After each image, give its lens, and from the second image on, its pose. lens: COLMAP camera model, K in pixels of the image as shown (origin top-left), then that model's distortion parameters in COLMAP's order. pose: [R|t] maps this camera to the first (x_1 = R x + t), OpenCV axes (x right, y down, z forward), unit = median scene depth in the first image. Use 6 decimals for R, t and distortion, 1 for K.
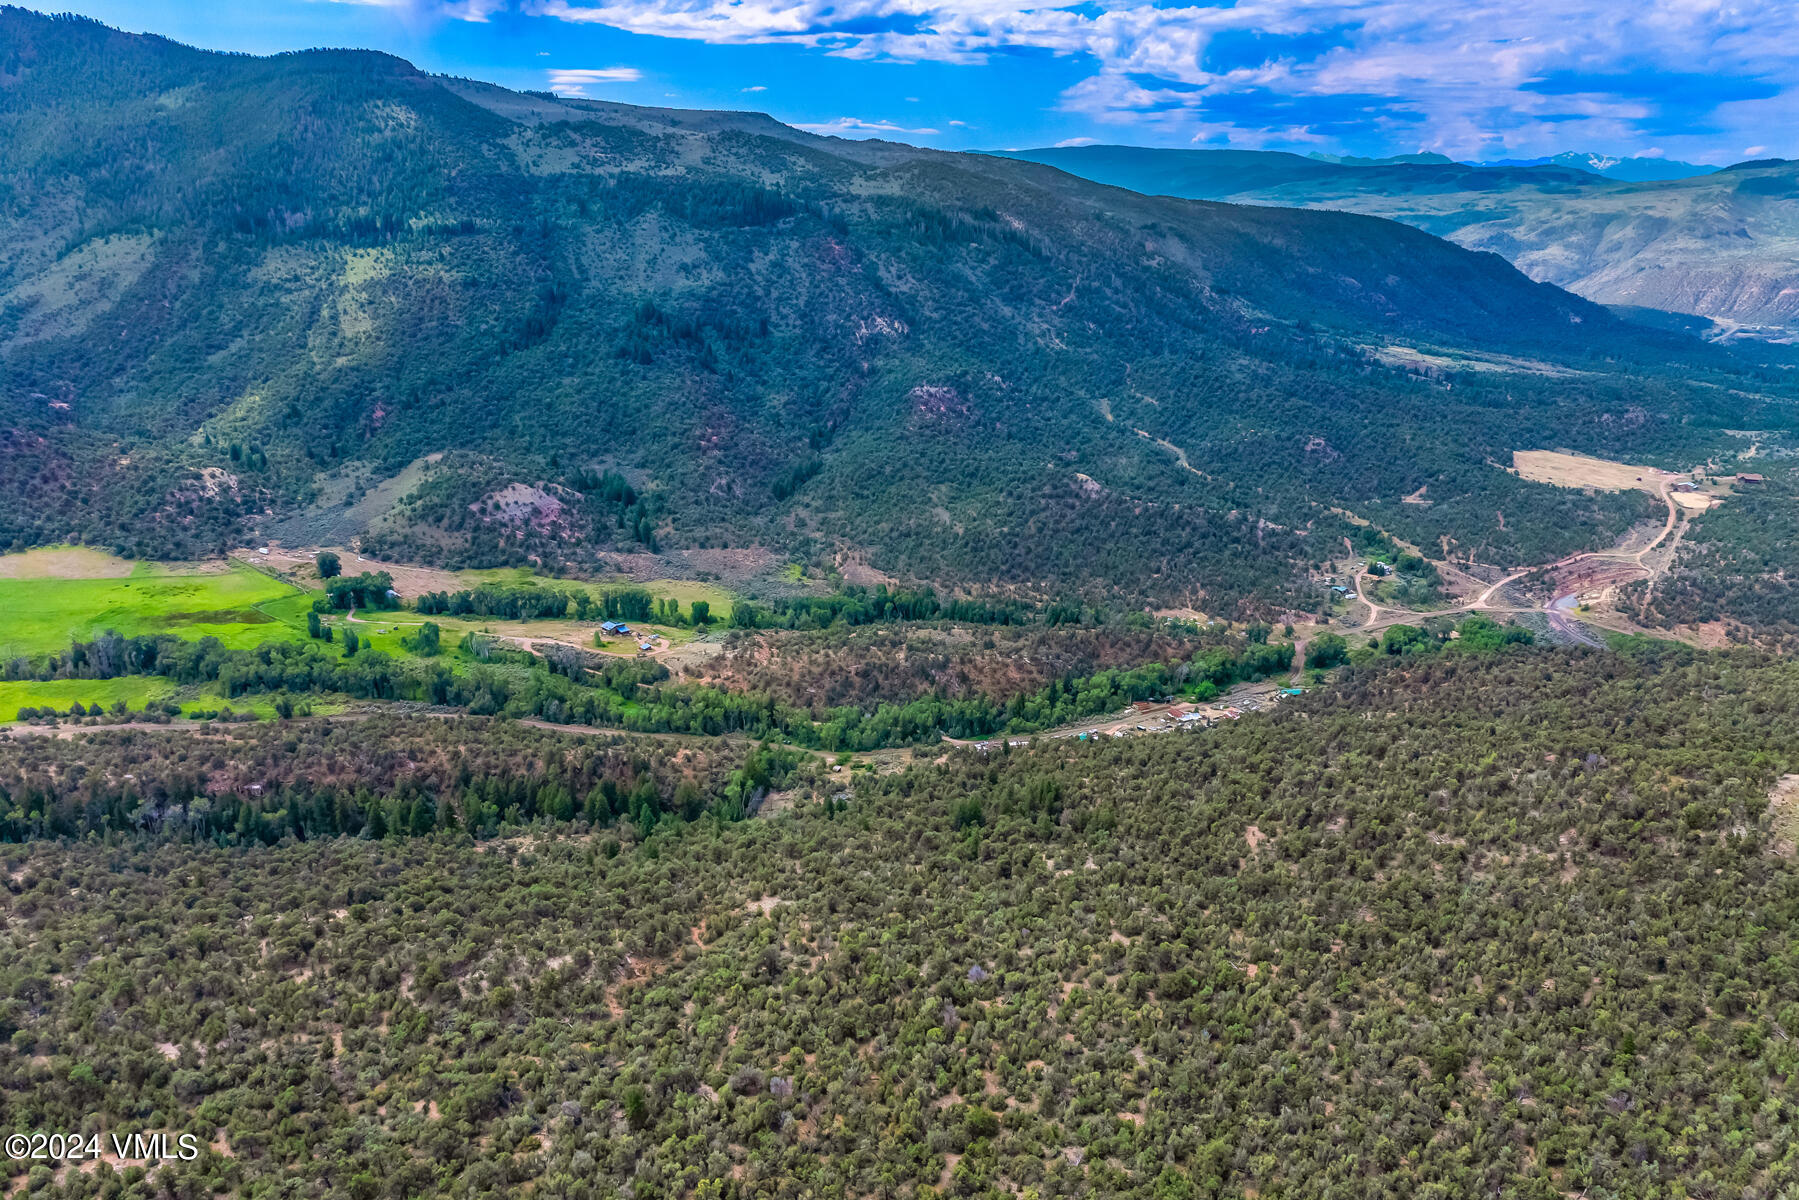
lens RADIAL K [[1281.7, 0, 895.8], [0, 1281.7, 644.6], [0, 0, 1]] dist [-0.047416, 0.017032]
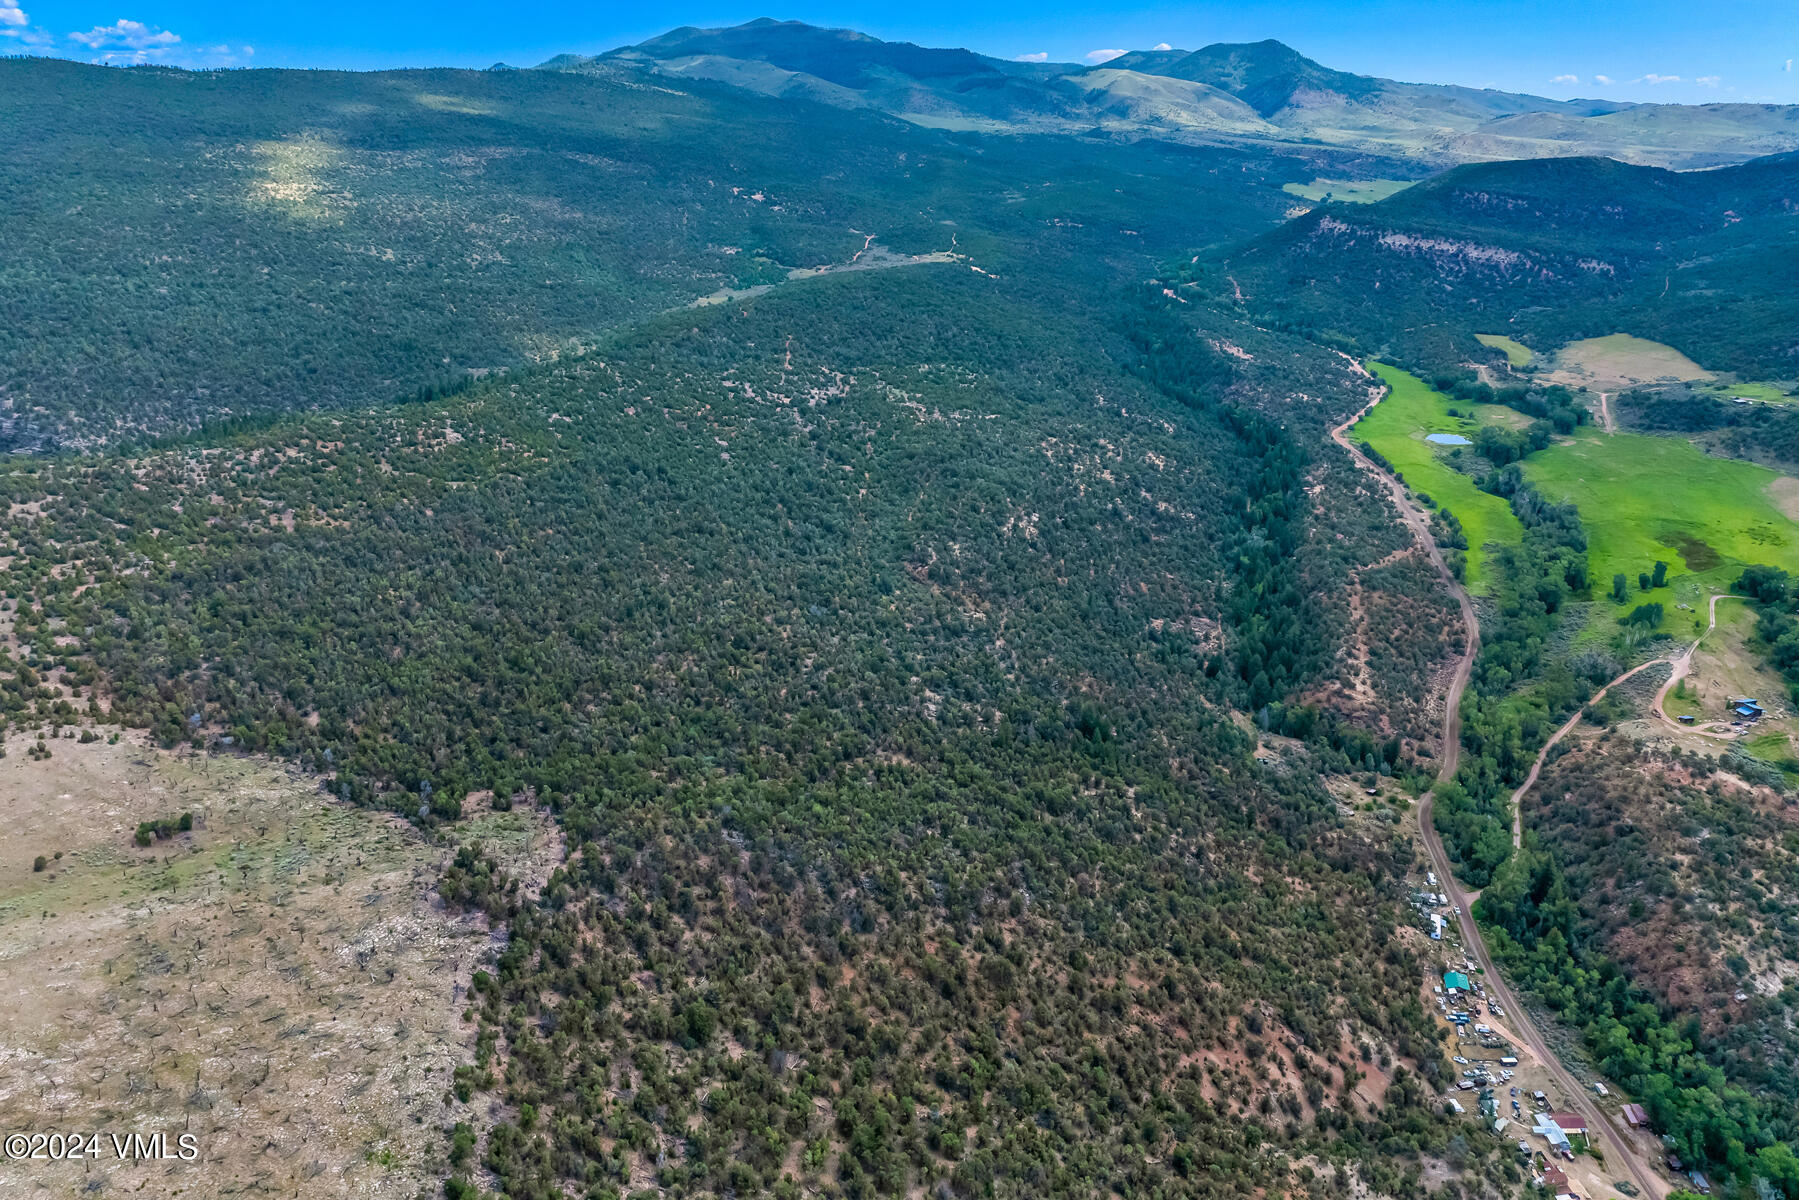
lens RADIAL K [[1281.7, 0, 913.1], [0, 1281.7, 537.5], [0, 0, 1]] dist [-0.047416, 0.017032]
pose [[-0.437854, 0.277098, -0.855278, 0.418814], [-0.298313, 0.852643, 0.428963, -0.179585], [0.848112, 0.442964, -0.290671, 0.436078]]
